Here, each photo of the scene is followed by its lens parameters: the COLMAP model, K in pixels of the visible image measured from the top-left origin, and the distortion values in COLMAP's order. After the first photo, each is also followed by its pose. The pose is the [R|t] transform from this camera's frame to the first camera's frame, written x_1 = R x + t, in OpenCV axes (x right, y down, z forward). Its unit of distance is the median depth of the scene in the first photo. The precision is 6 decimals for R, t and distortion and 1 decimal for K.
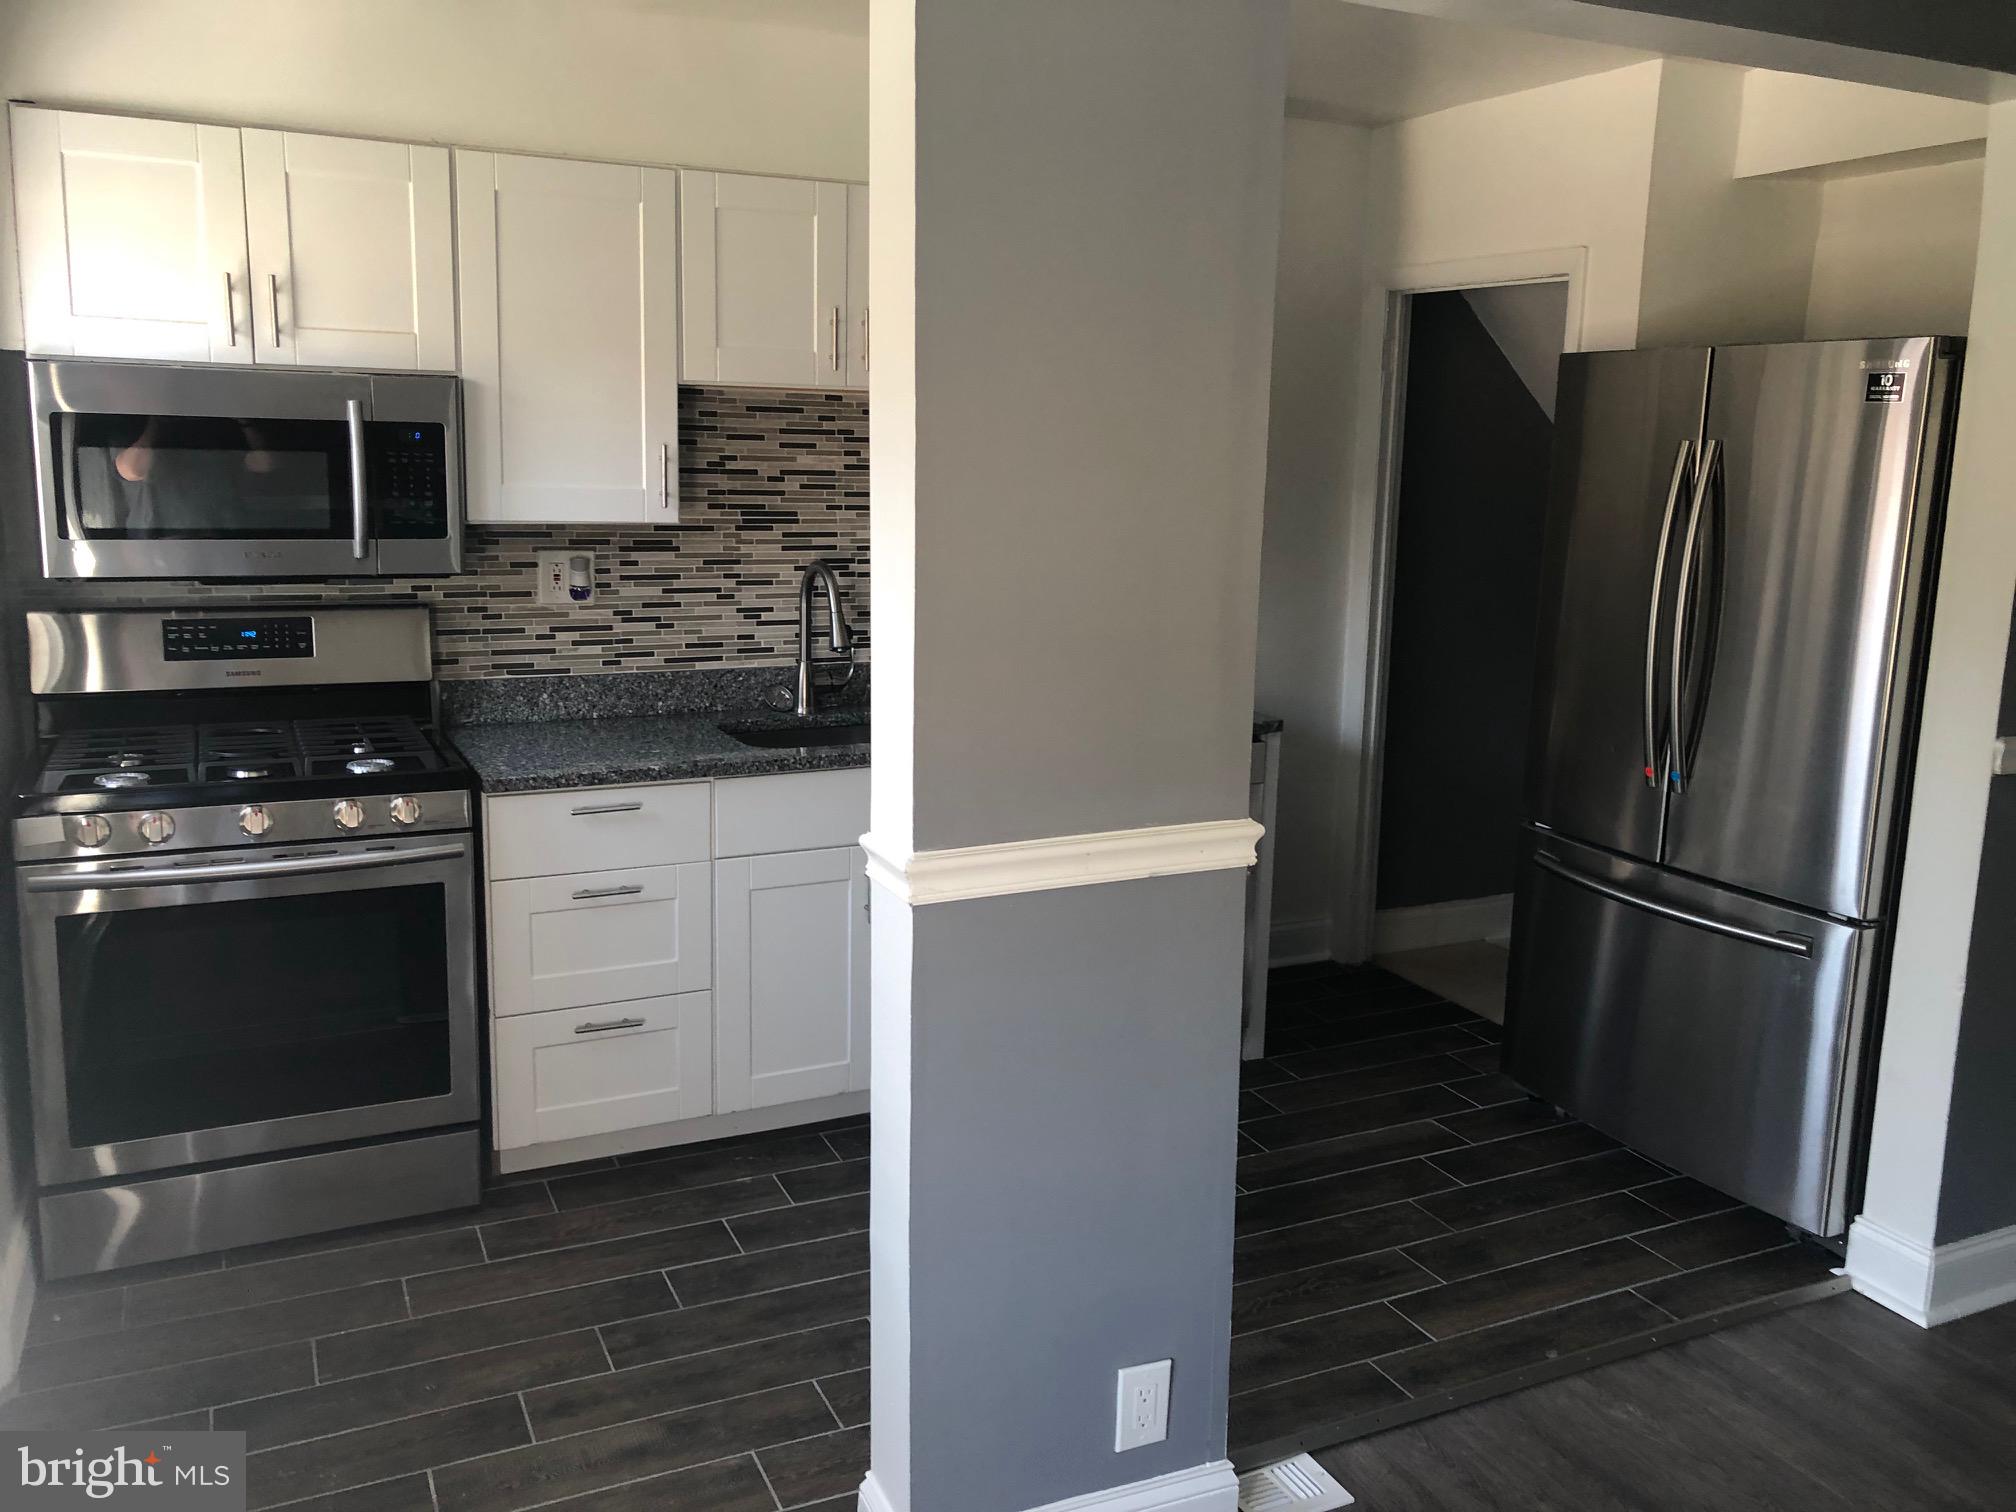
lens RADIAL K [[1689.2, 0, 1008.0], [0, 1689.2, 756.0], [0, 0, 1]] dist [0.015328, 0.000541]
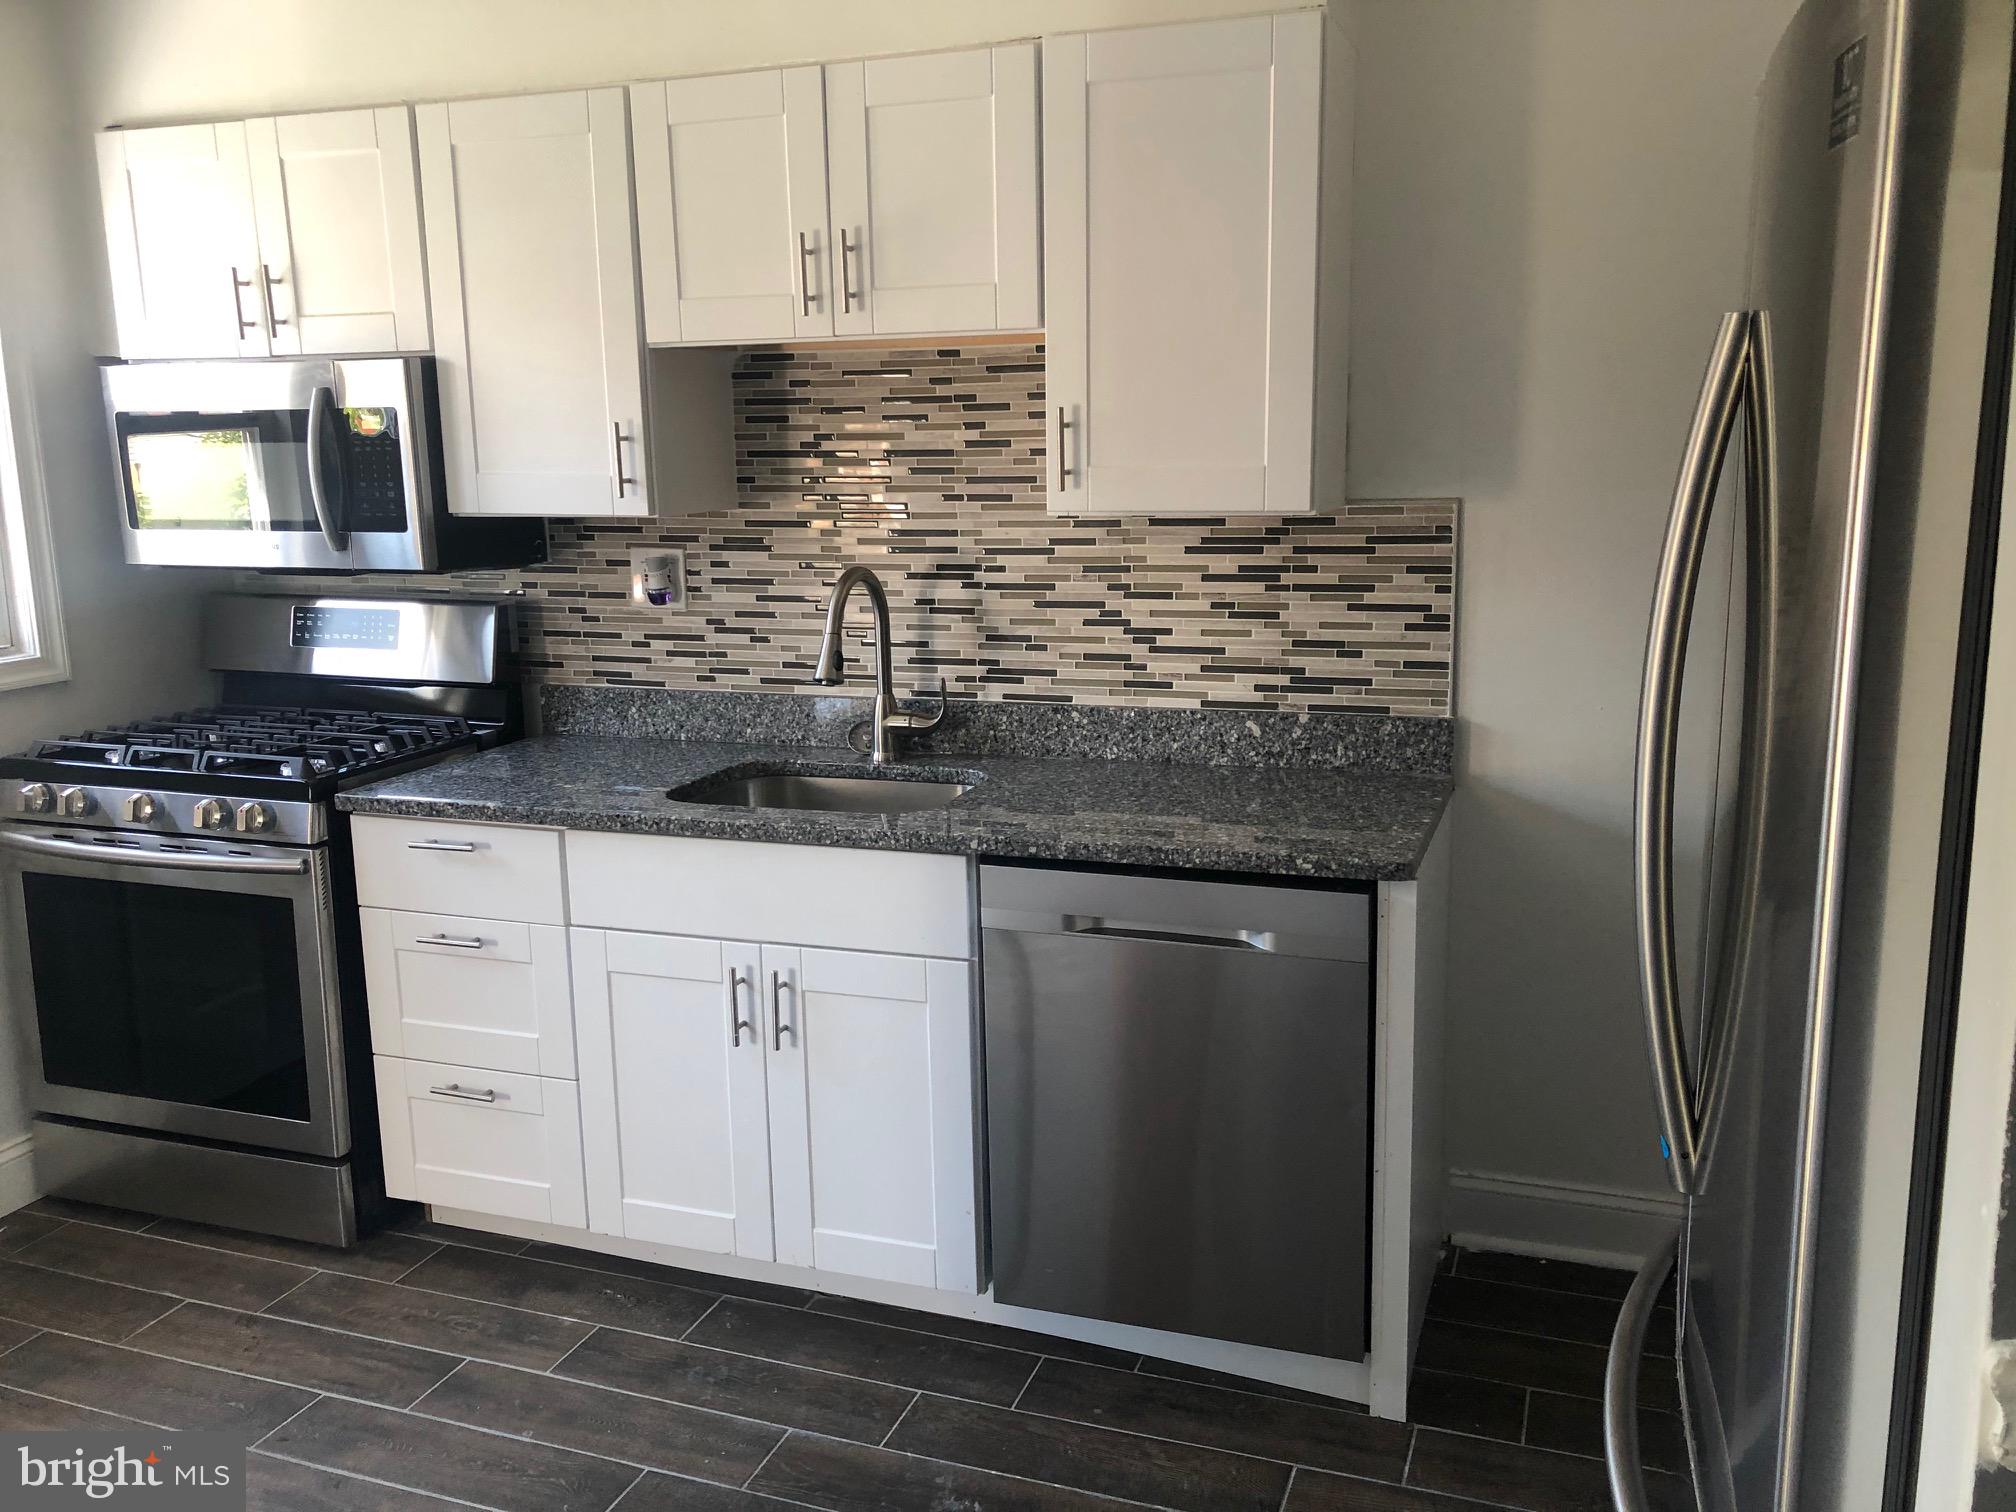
lens RADIAL K [[1598.2, 0, 1008.0], [0, 1598.2, 756.0], [0, 0, 1]] dist [0.003828, -0.002115]
pose [[0.697495, 0.107039, -0.708551, 0.459951], [-0.103893, 0.993439, 0.047804, -0.071295], [0.709019, 0.040271, 0.704039, 0.537550]]
